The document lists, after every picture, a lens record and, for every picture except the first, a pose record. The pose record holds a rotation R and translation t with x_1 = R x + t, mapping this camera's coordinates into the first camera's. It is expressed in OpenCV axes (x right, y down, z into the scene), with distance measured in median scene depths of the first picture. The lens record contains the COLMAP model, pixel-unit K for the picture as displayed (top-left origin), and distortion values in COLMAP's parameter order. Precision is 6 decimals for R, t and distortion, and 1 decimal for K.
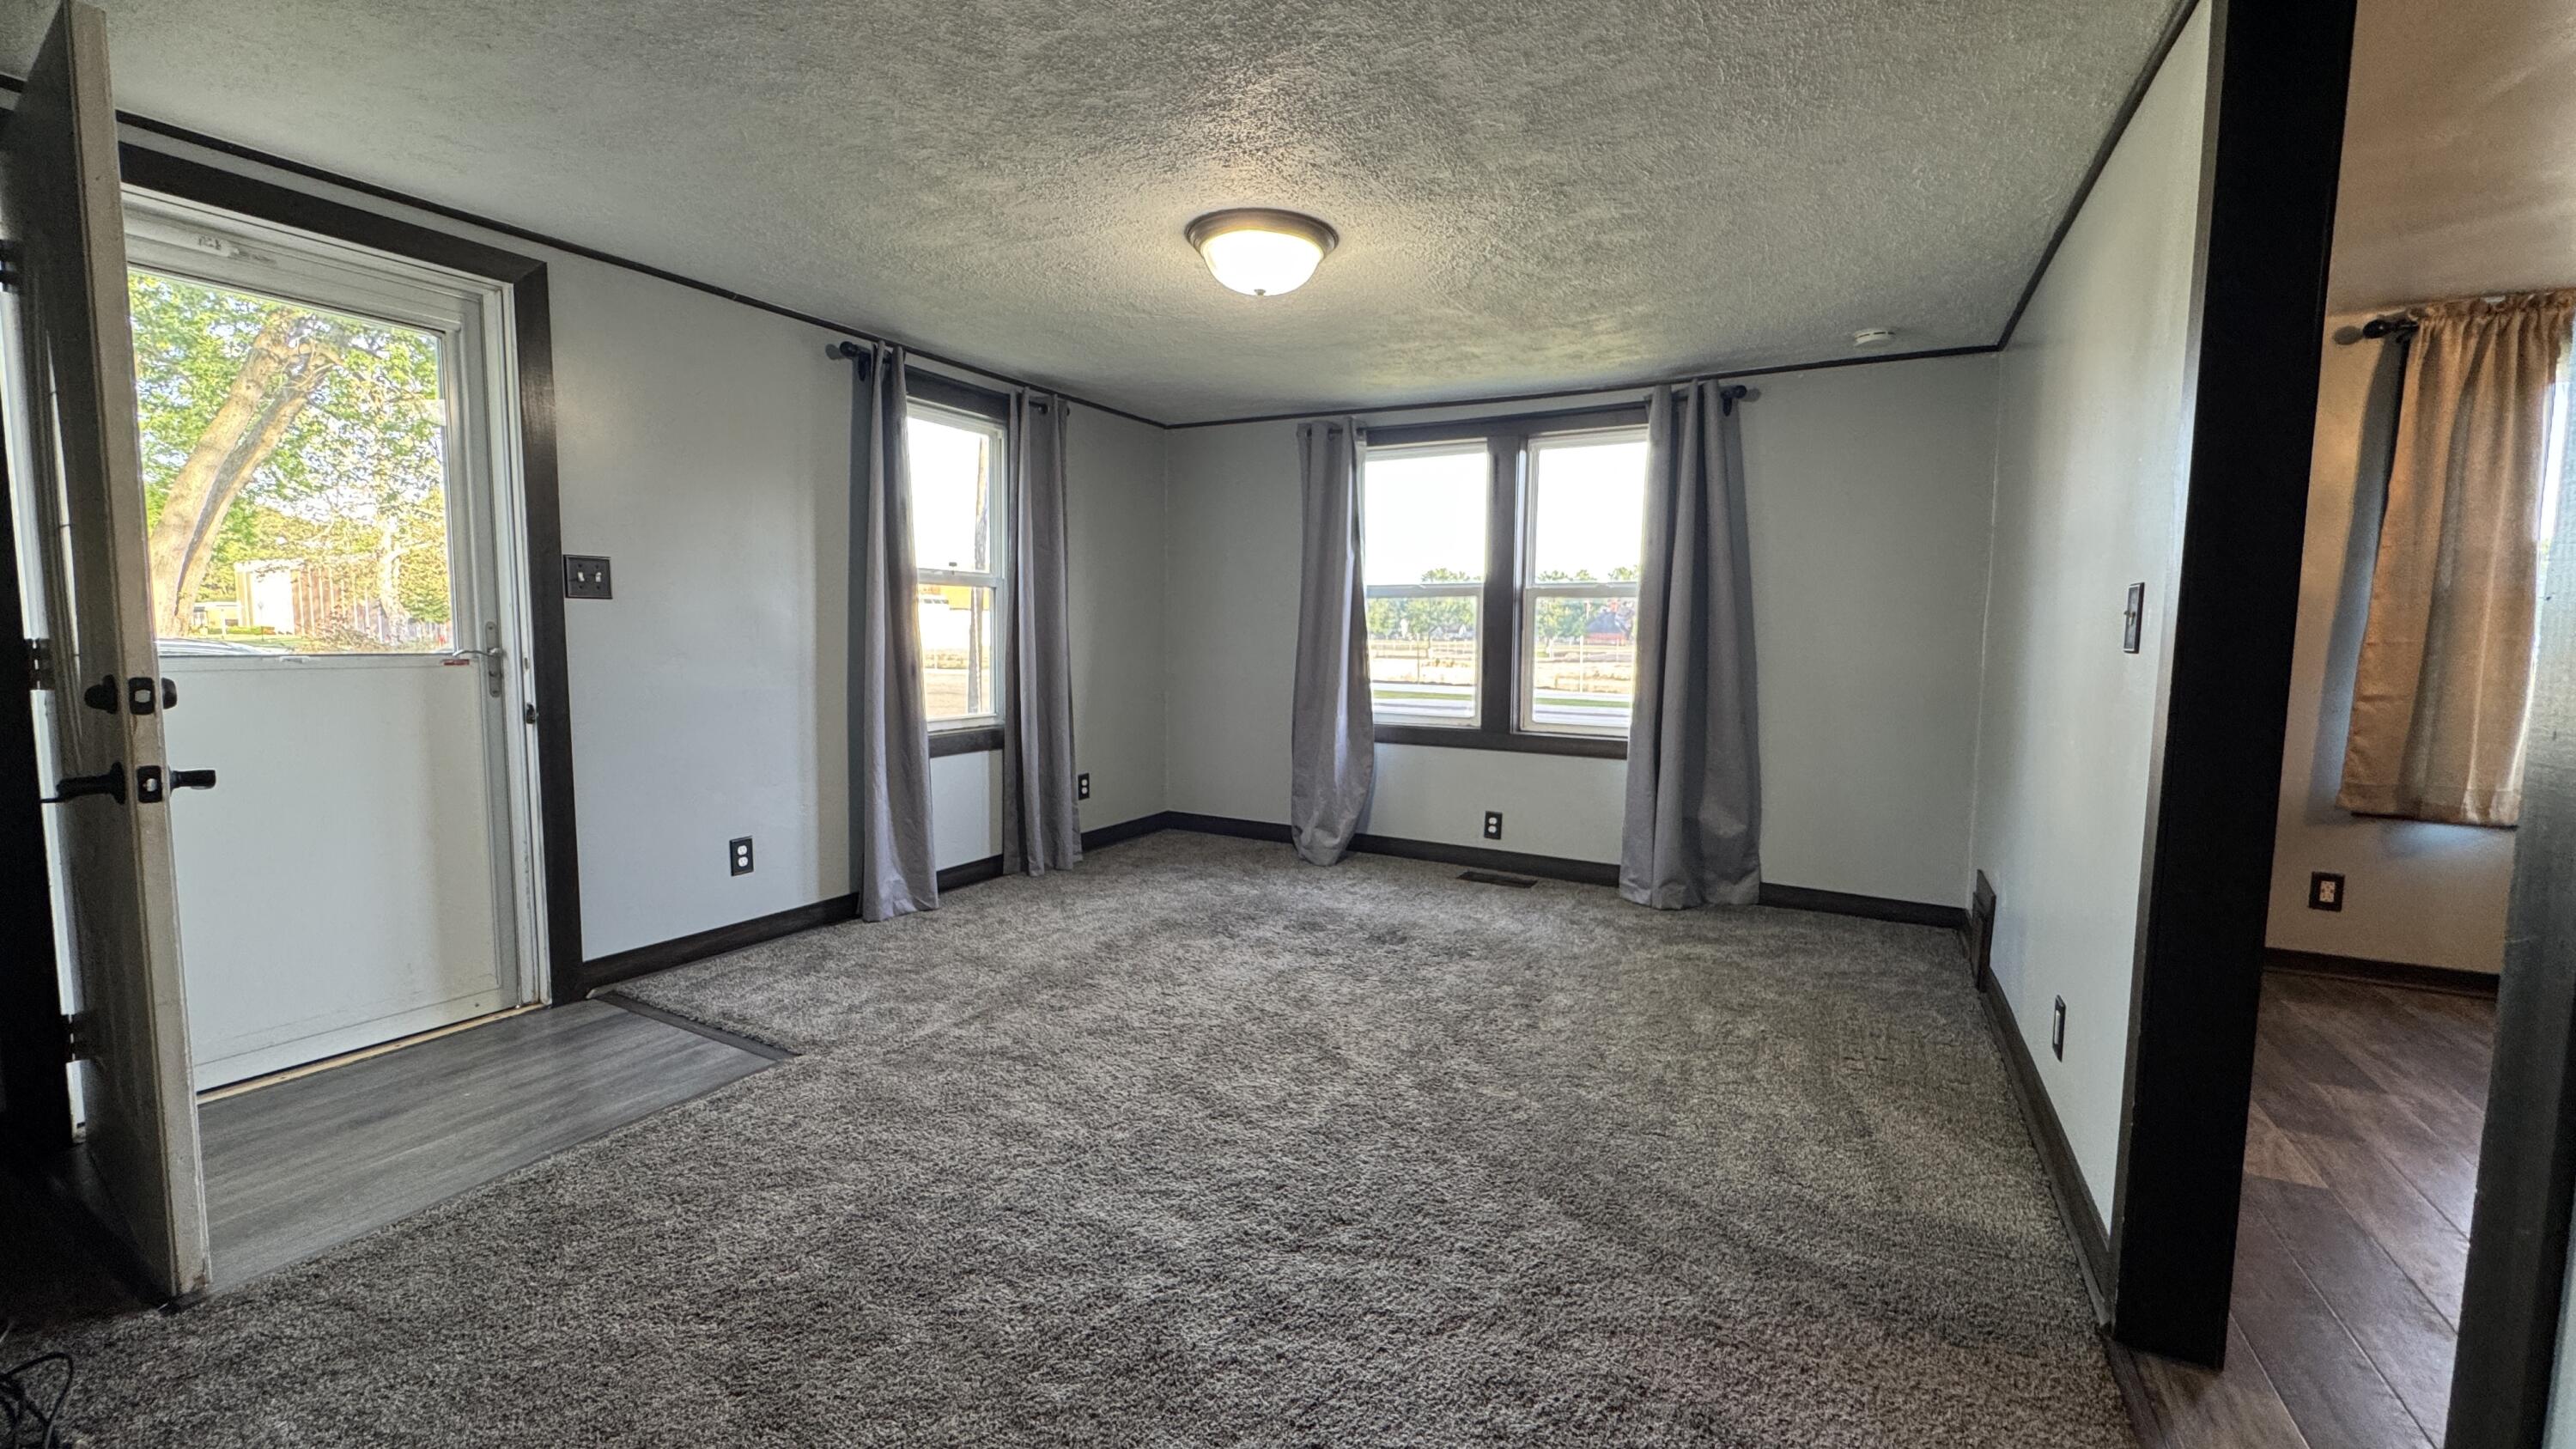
lens RADIAL K [[1030.1, 0, 1282.7], [0, 1030.1, 720.7], [0, 0, 1]] dist [-0.006618, 0.001262]
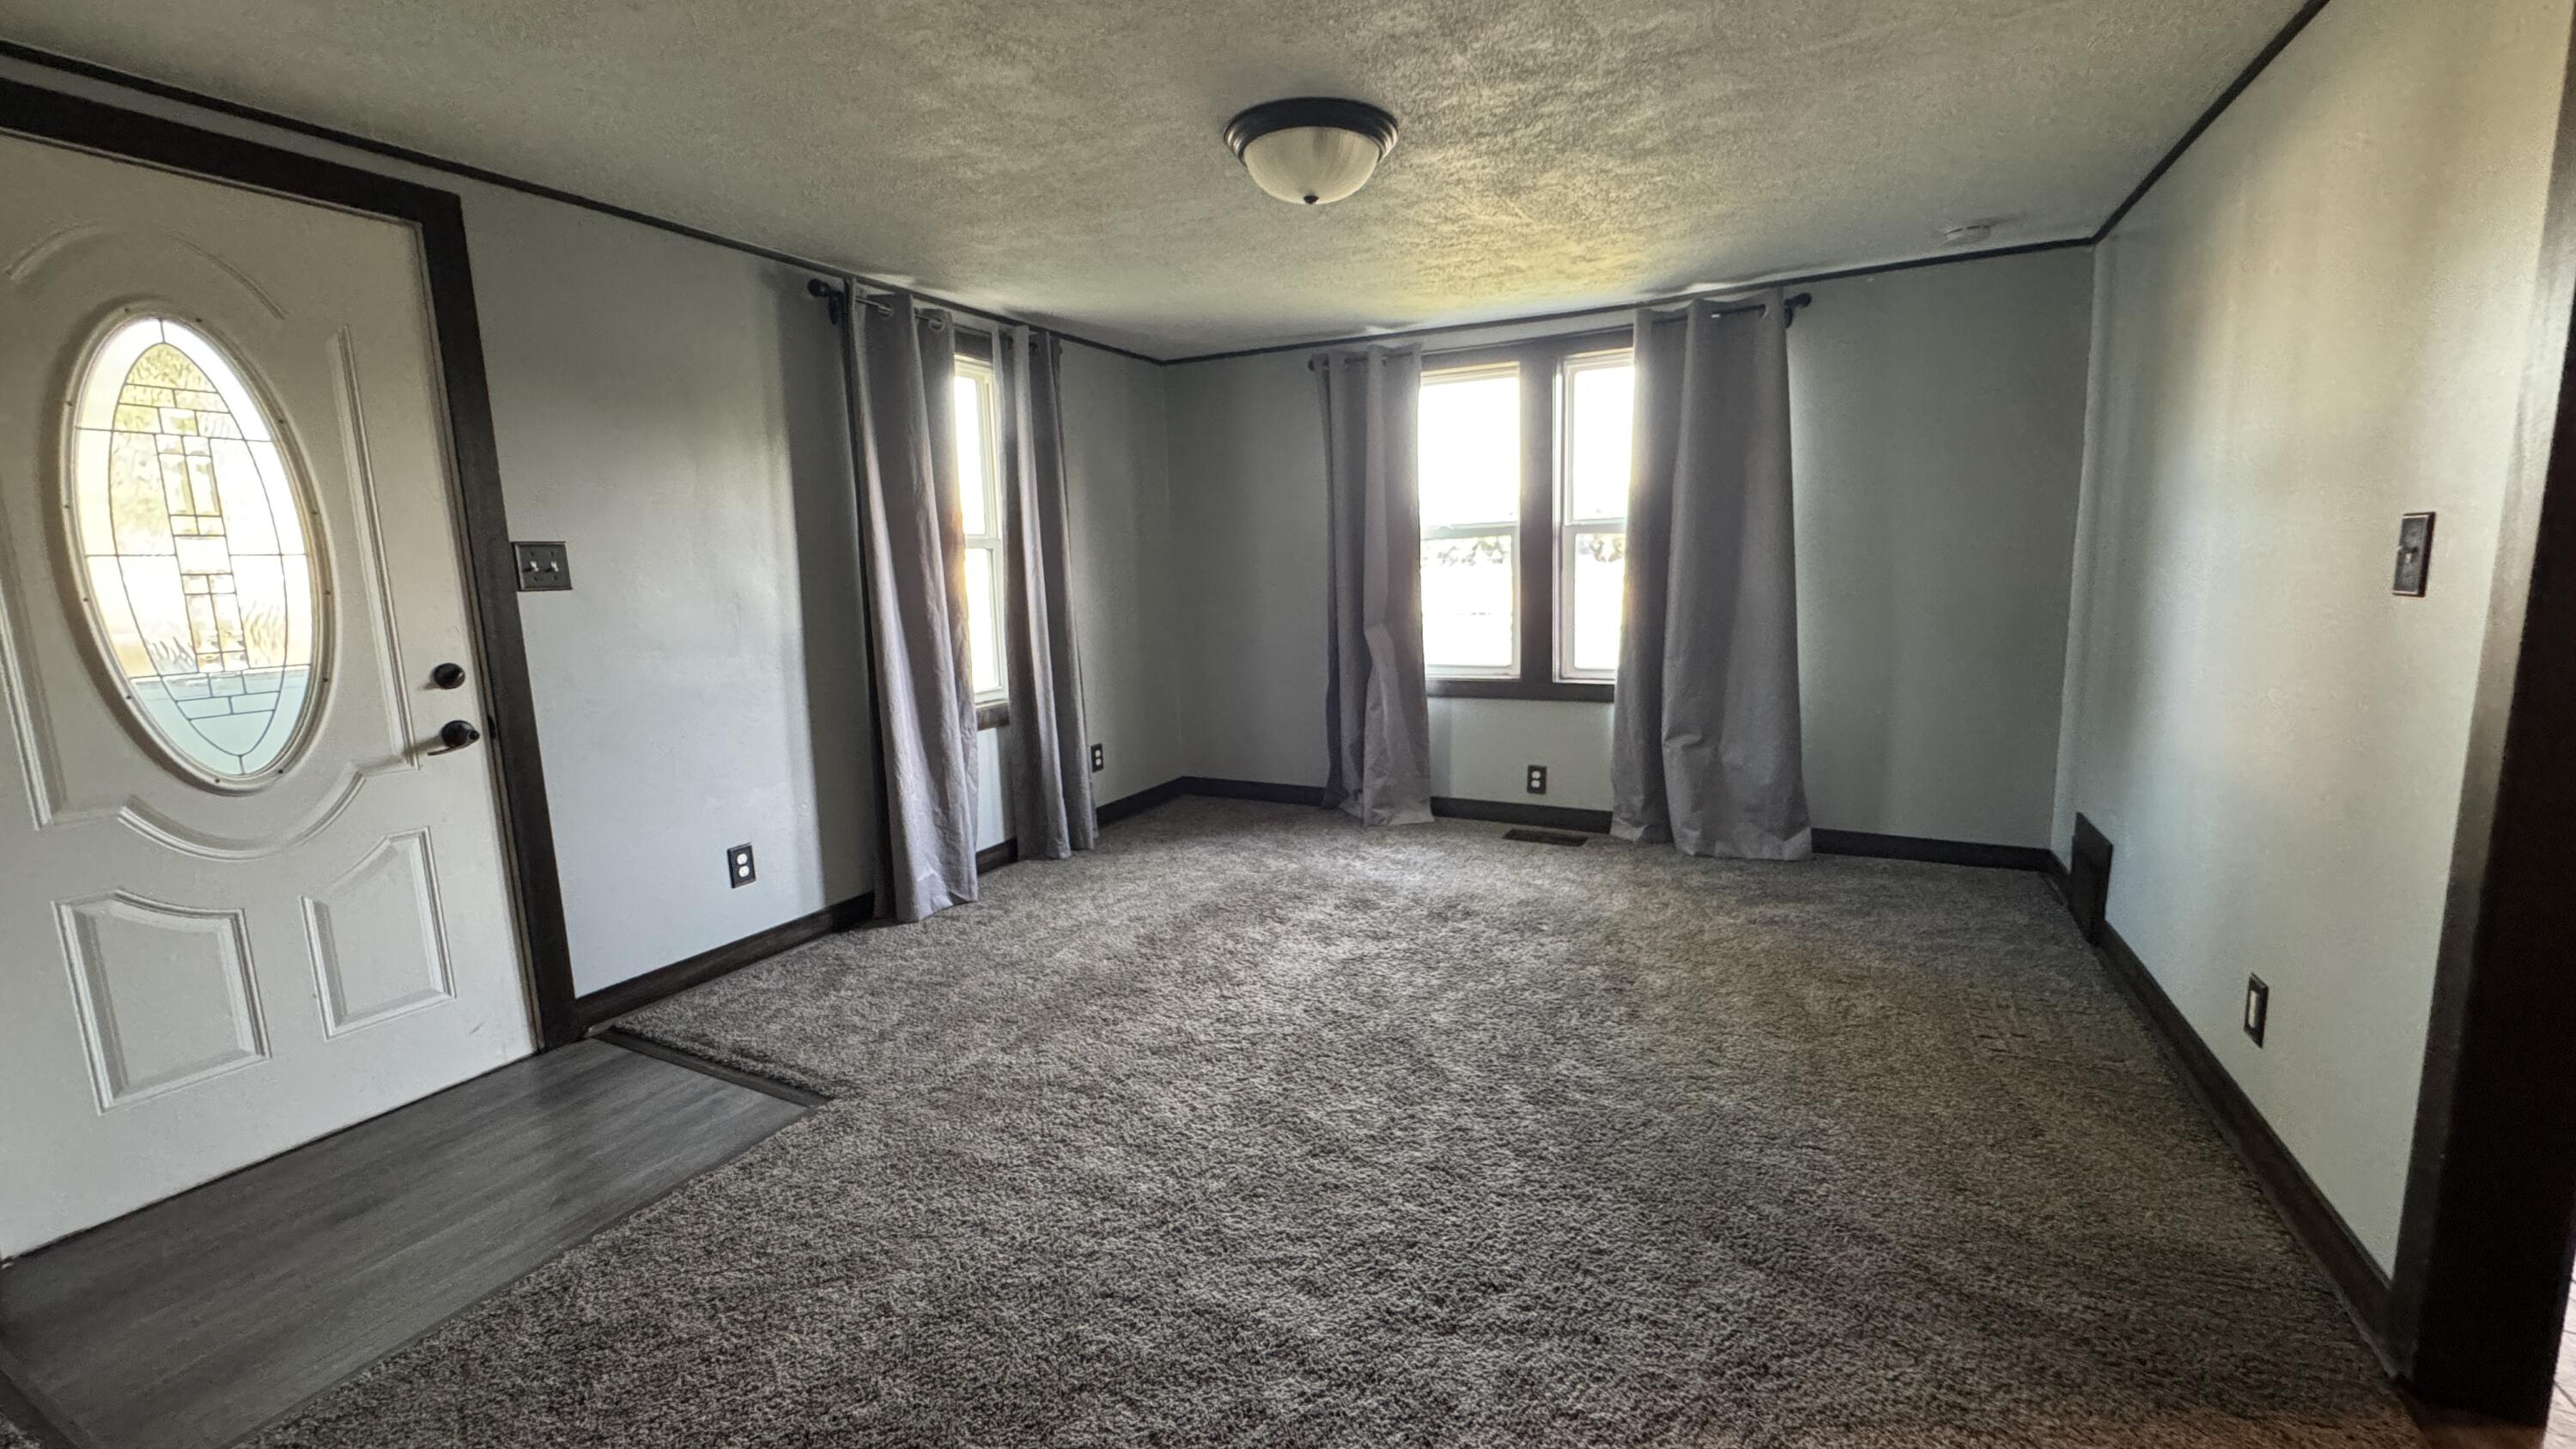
lens RADIAL K [[1030.1, 0, 1282.2], [0, 1030.1, 722.4], [0, 0, 1]] dist [-0.006618, 0.001262]
pose [[0.998585, -0.047525, 0.023879, -0.086315], [0.045875, 0.996800, 0.065458, -0.041078], [-0.026913, -0.064270, 0.997570, 0.119508]]
